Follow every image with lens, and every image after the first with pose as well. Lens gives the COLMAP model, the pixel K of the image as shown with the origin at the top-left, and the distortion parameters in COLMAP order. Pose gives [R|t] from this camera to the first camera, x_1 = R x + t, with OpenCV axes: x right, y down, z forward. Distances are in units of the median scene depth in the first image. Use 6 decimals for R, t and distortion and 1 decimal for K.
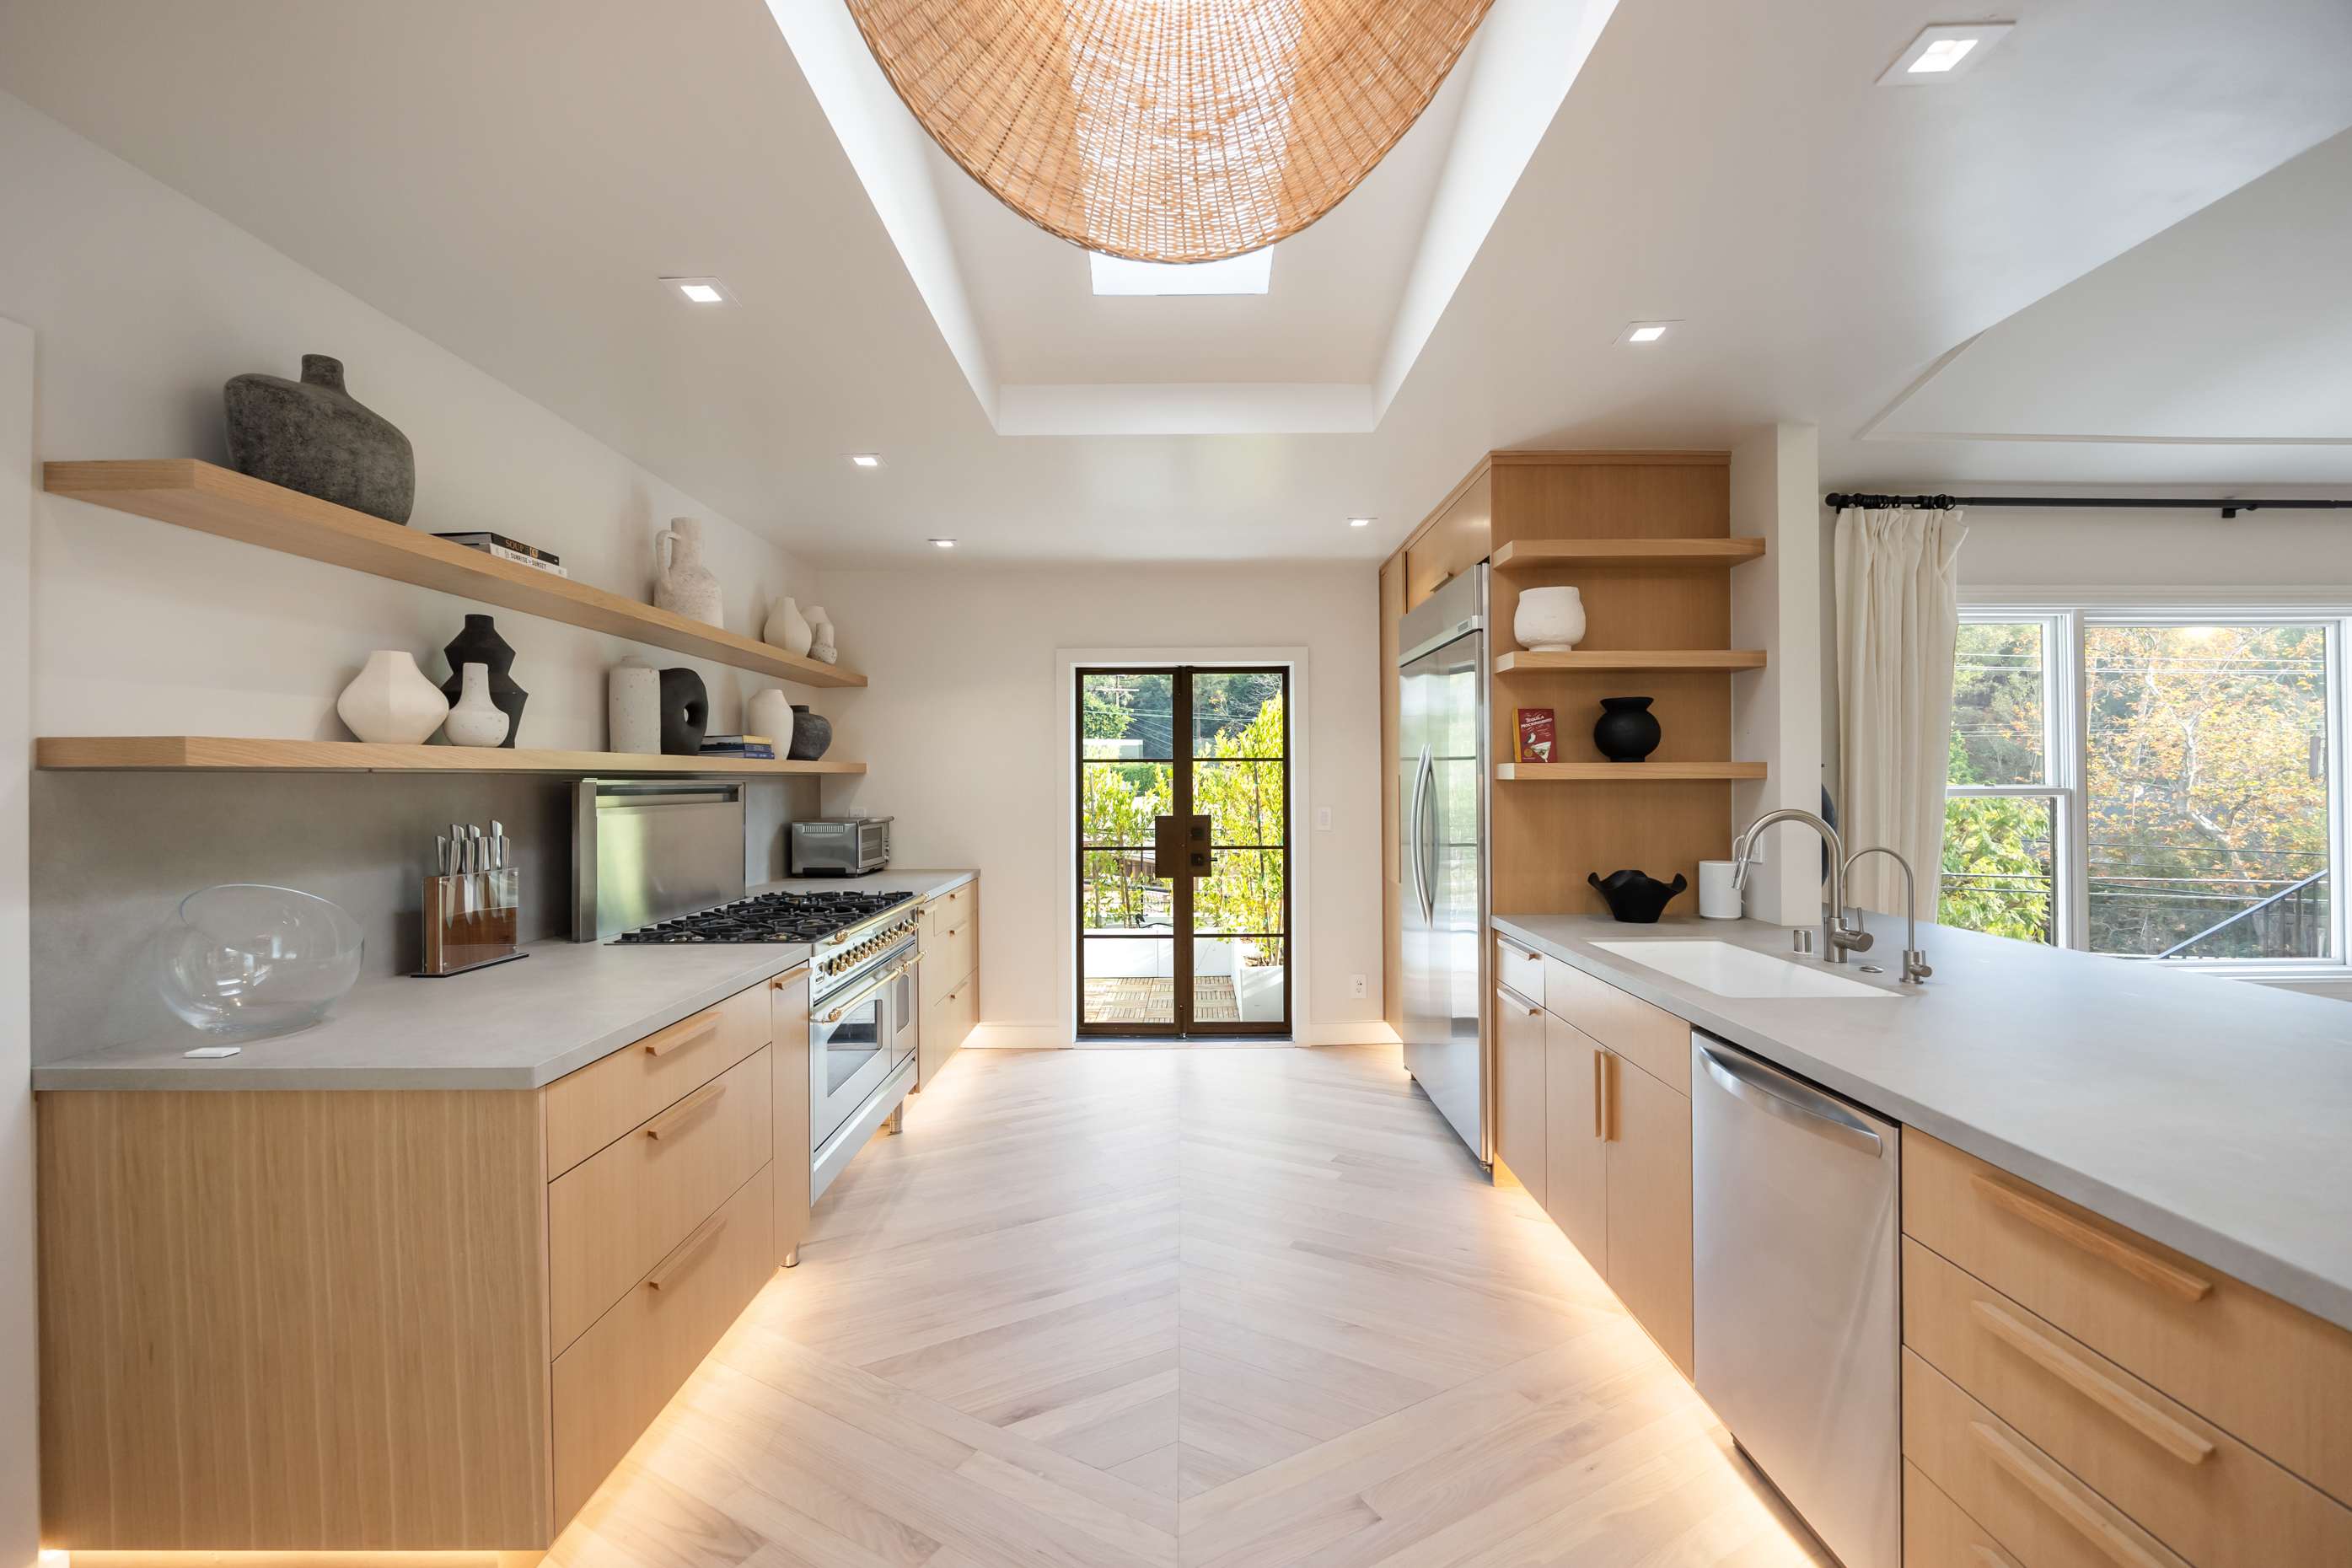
lens RADIAL K [[999.9, 0, 1176.0], [0, 999.9, 784.0], [0, 0, 1]] dist [-0.012657, 0.000320]
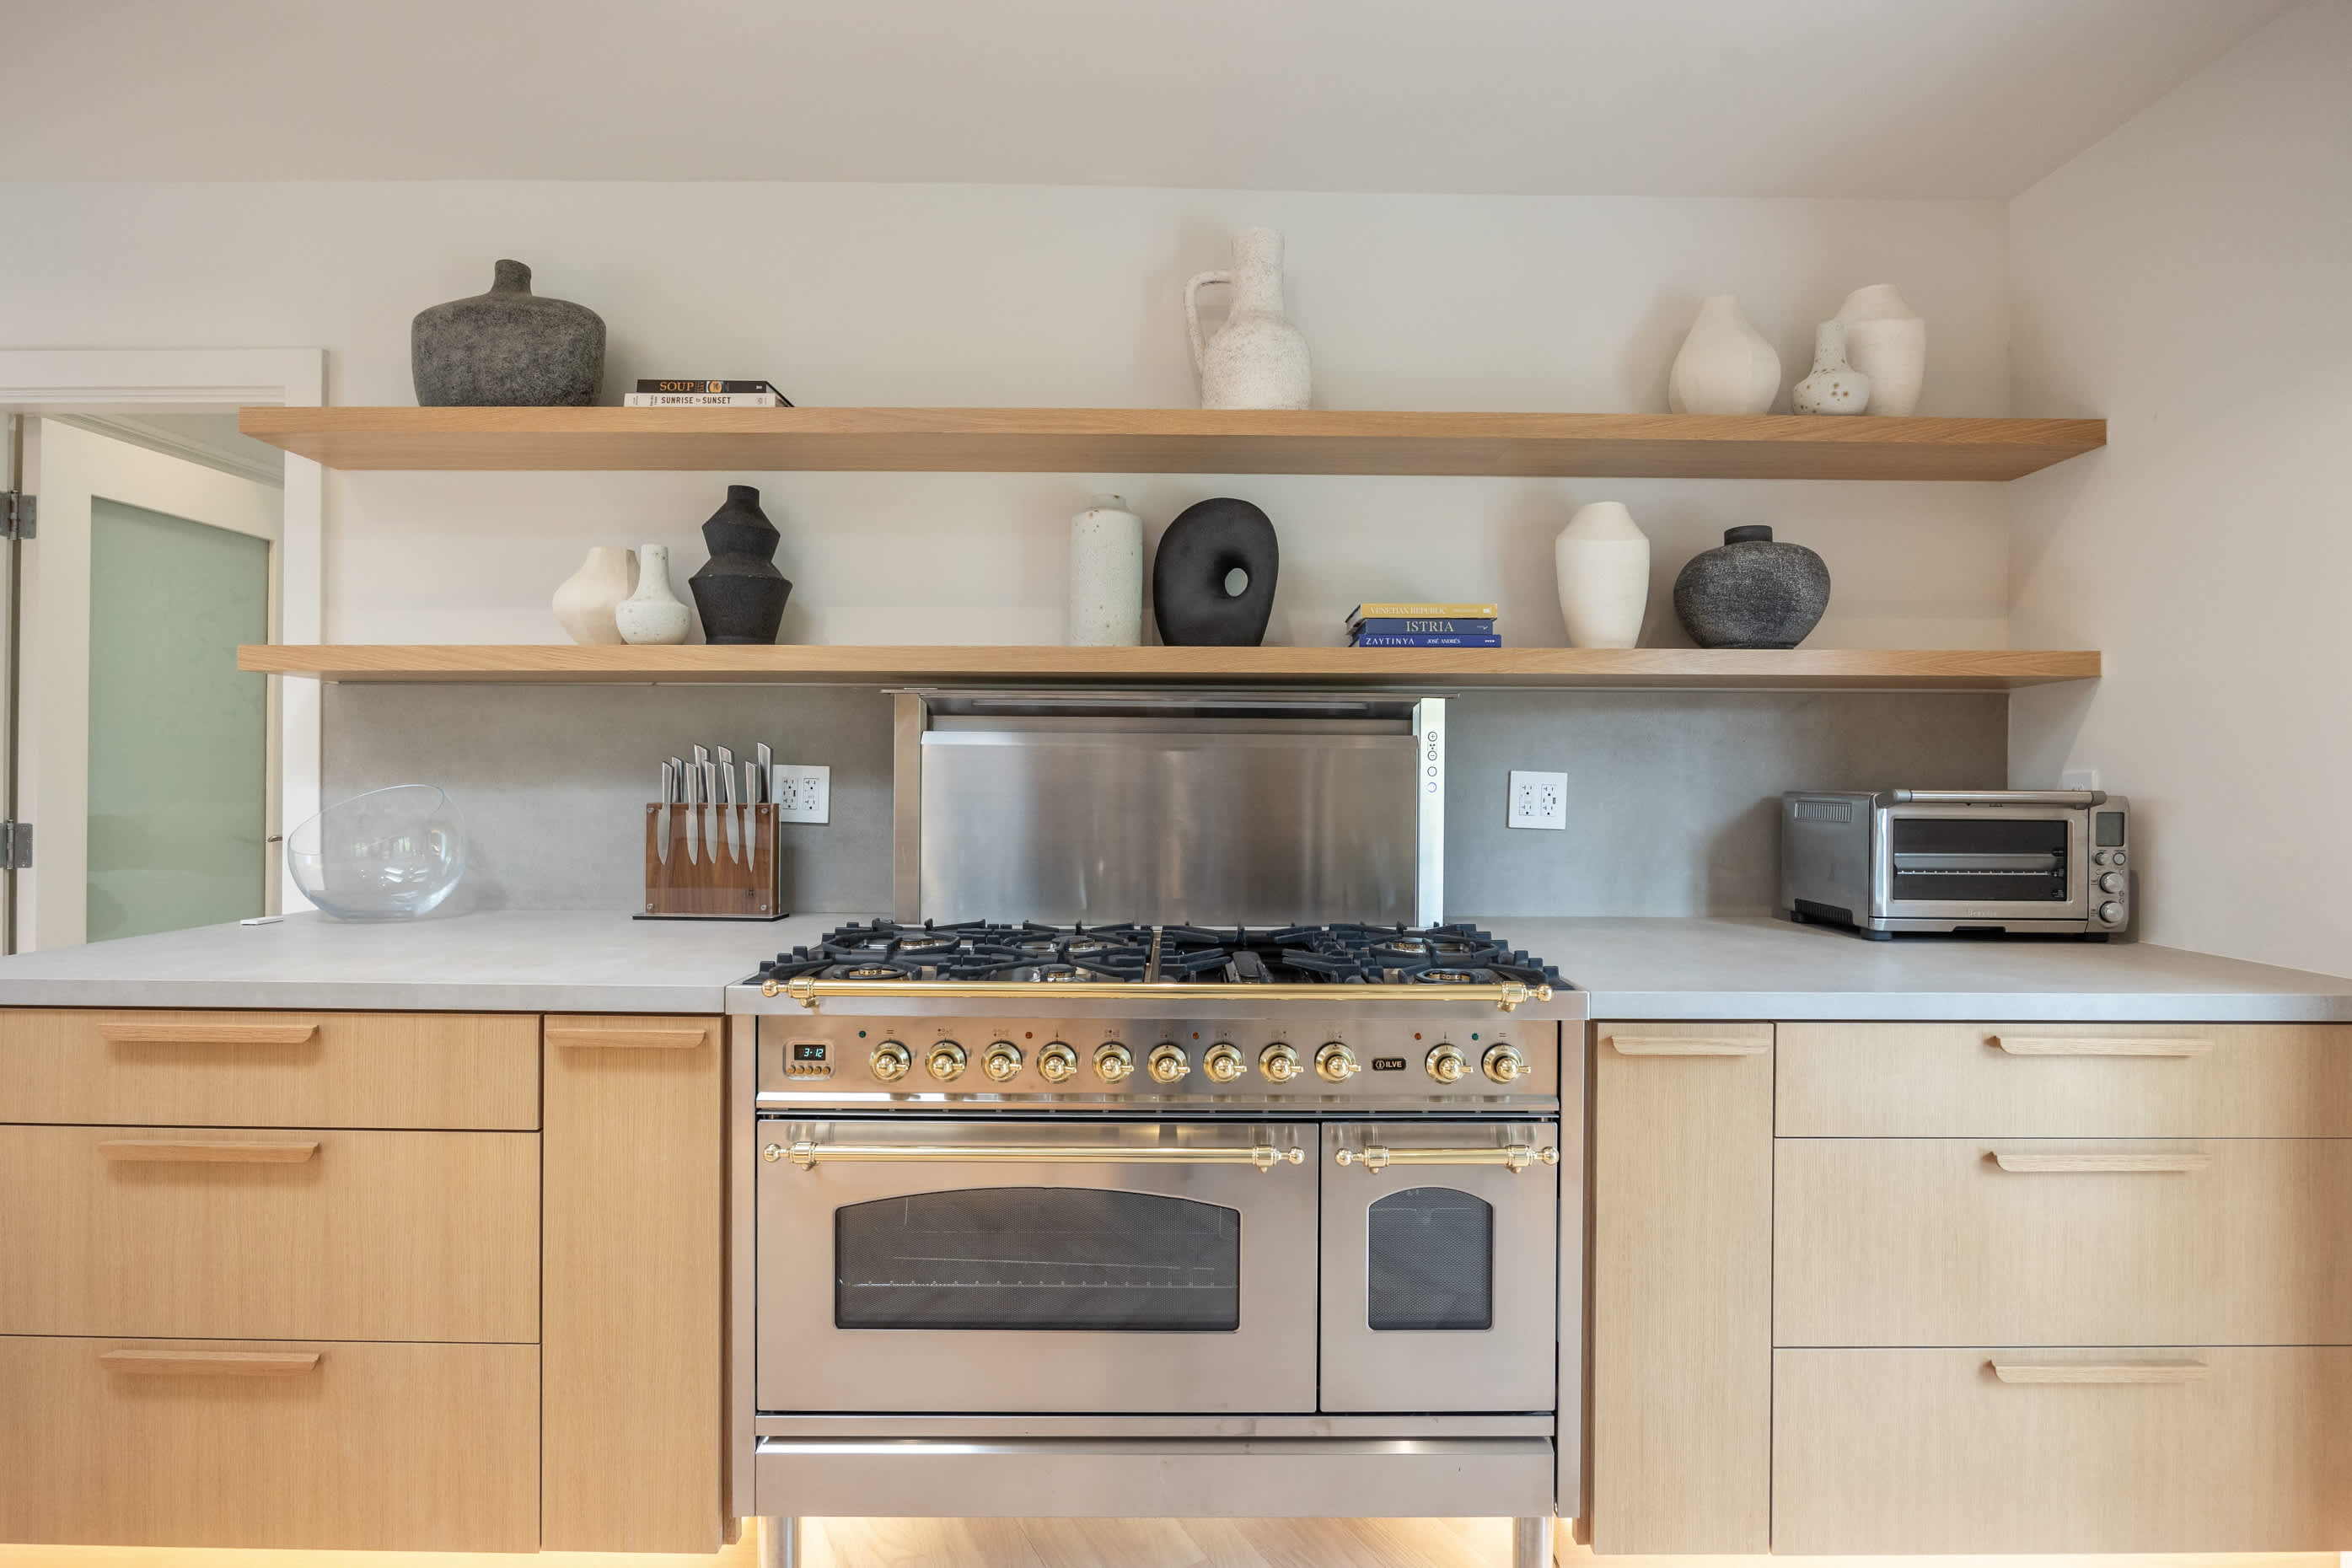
lens RADIAL K [[1113.4, 0, 1181.8], [0, 1113.4, 779.0], [0, 0, 1]] dist [-0.010154, 0.000222]
pose [[0.007834, 0.008082, -0.999937, 0.159157], [-0.010200, 0.999916, 0.008002, 0.043316], [0.999917, 0.010137, 0.007916, 1.037643]]
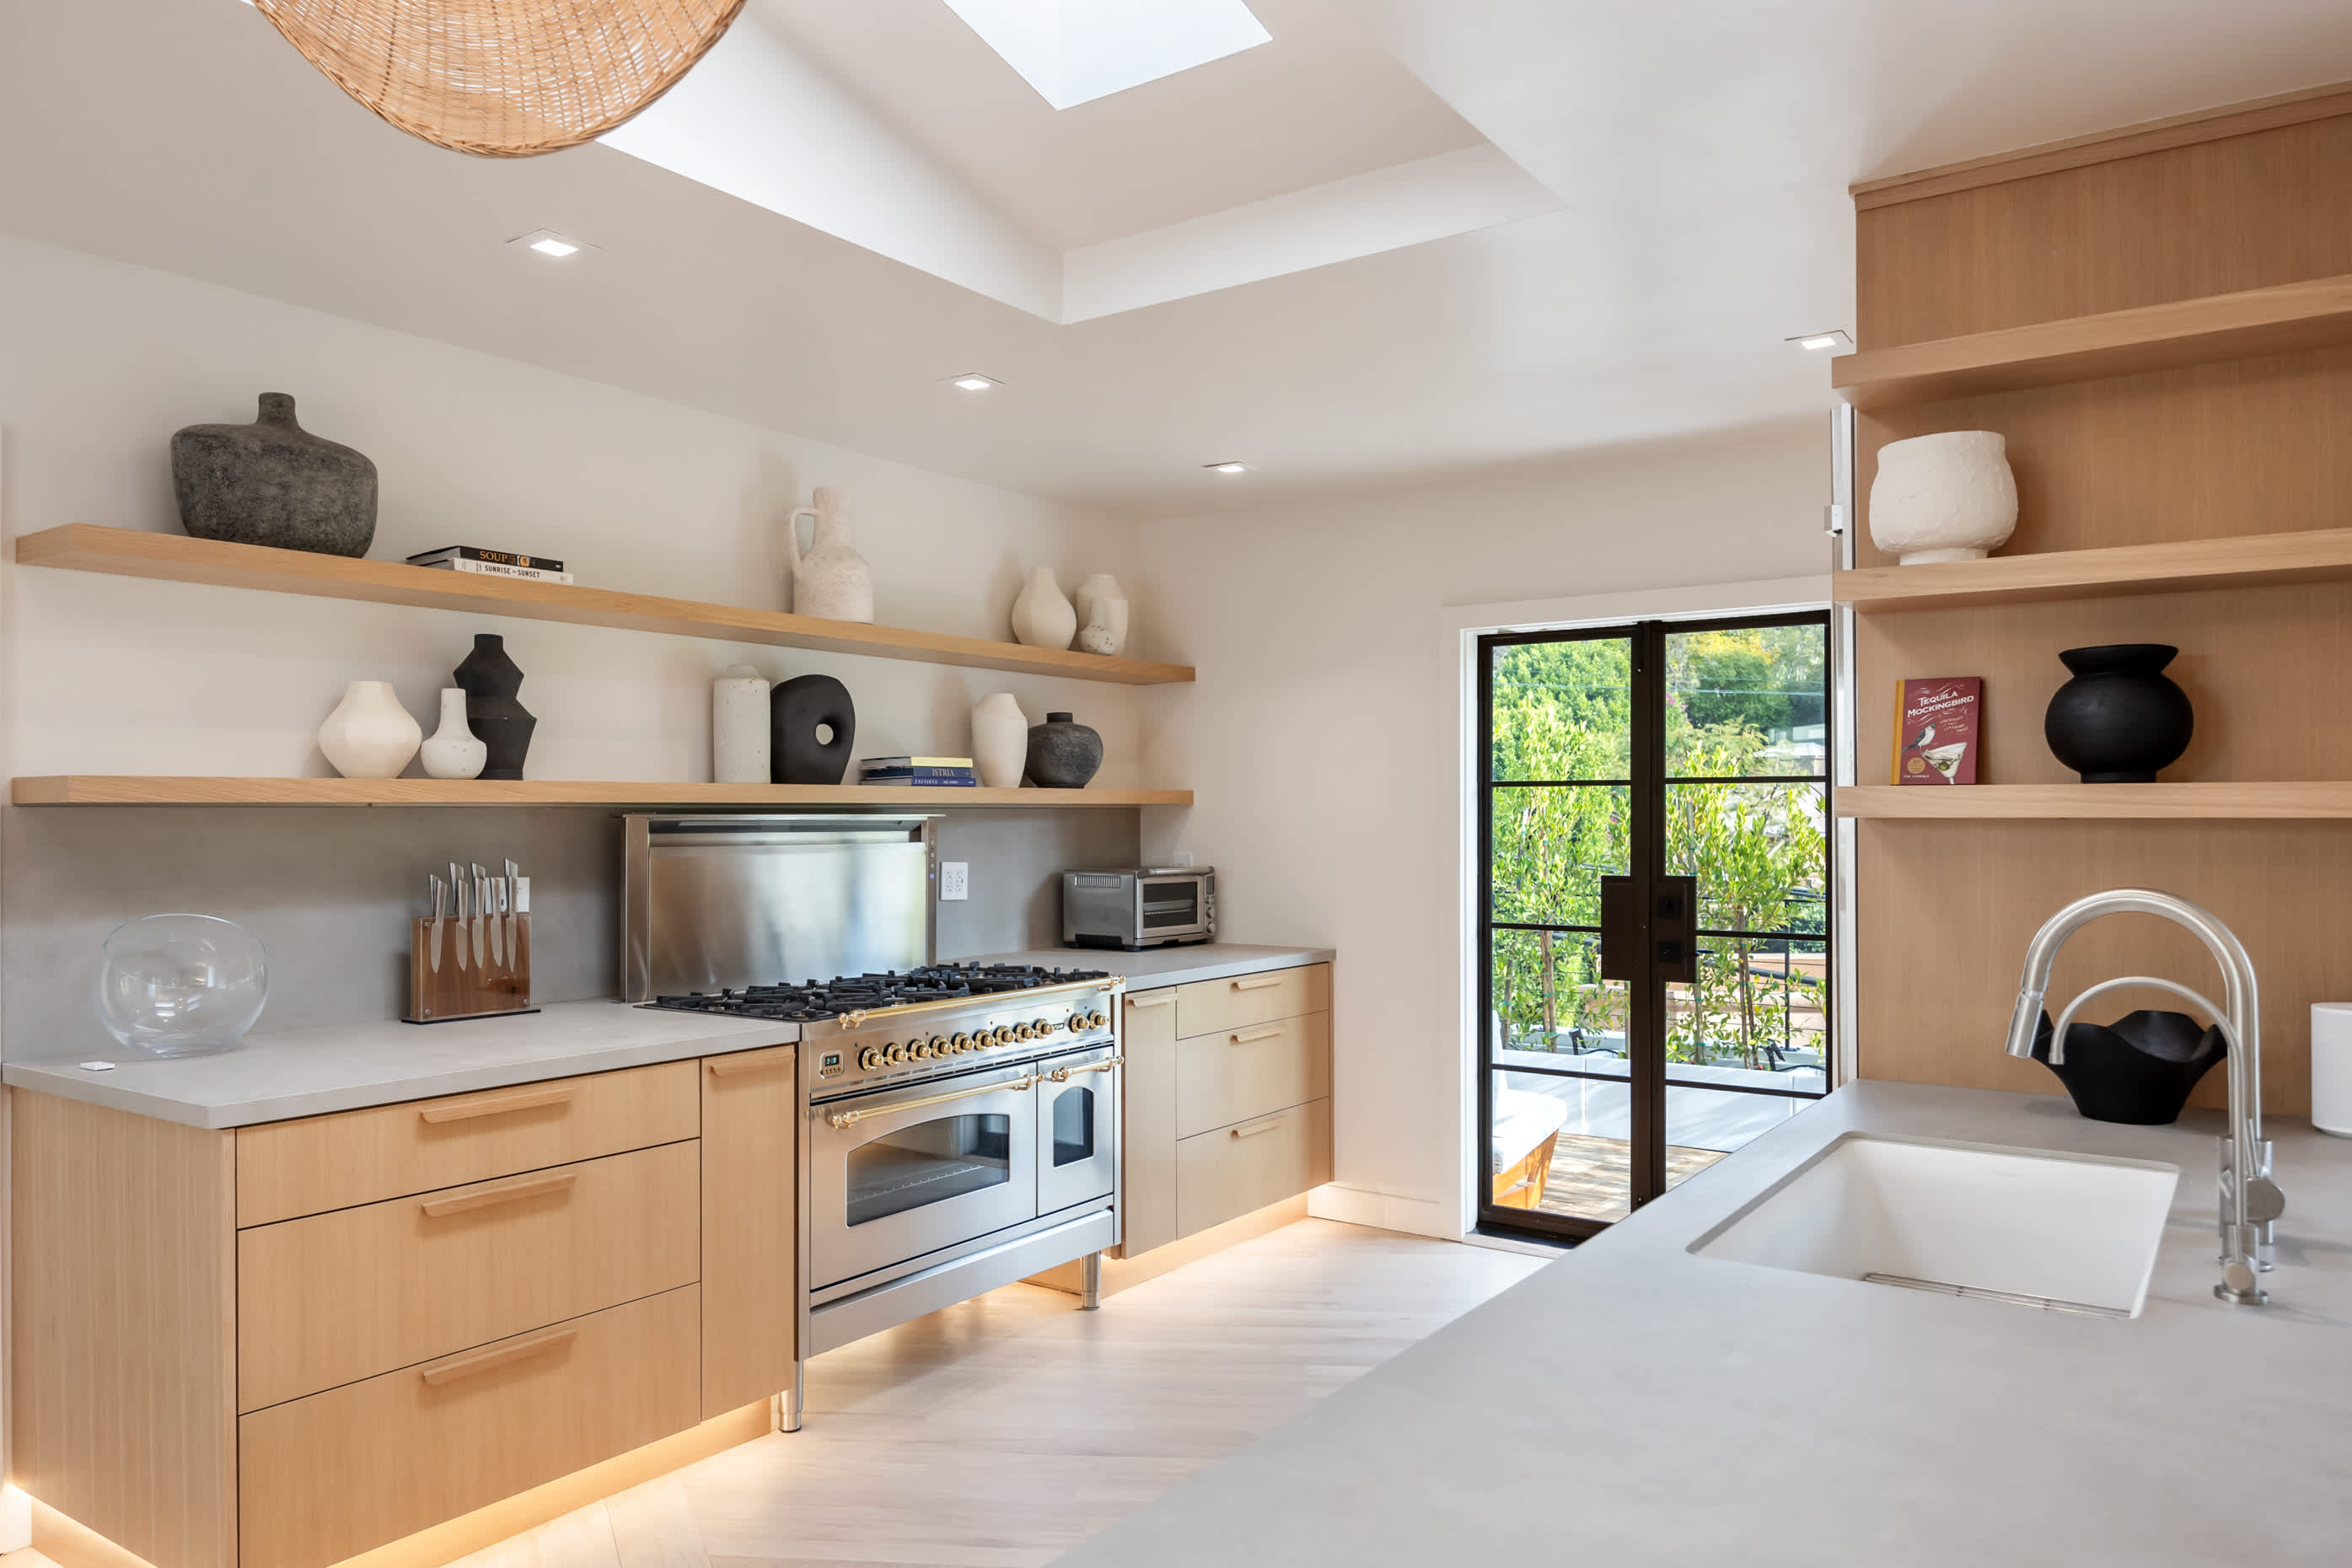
lens RADIAL K [[1592.9, 0, 1176.5], [0, 1592.9, 825.5], [0, 0, 1]] dist [0.002806, 0.000443]
pose [[0.820585, 0.006638, -0.571486, 0.505906], [-0.004002, 0.999975, 0.005868, -0.004018], [0.571511, -0.002528, 0.820591, 0.120096]]
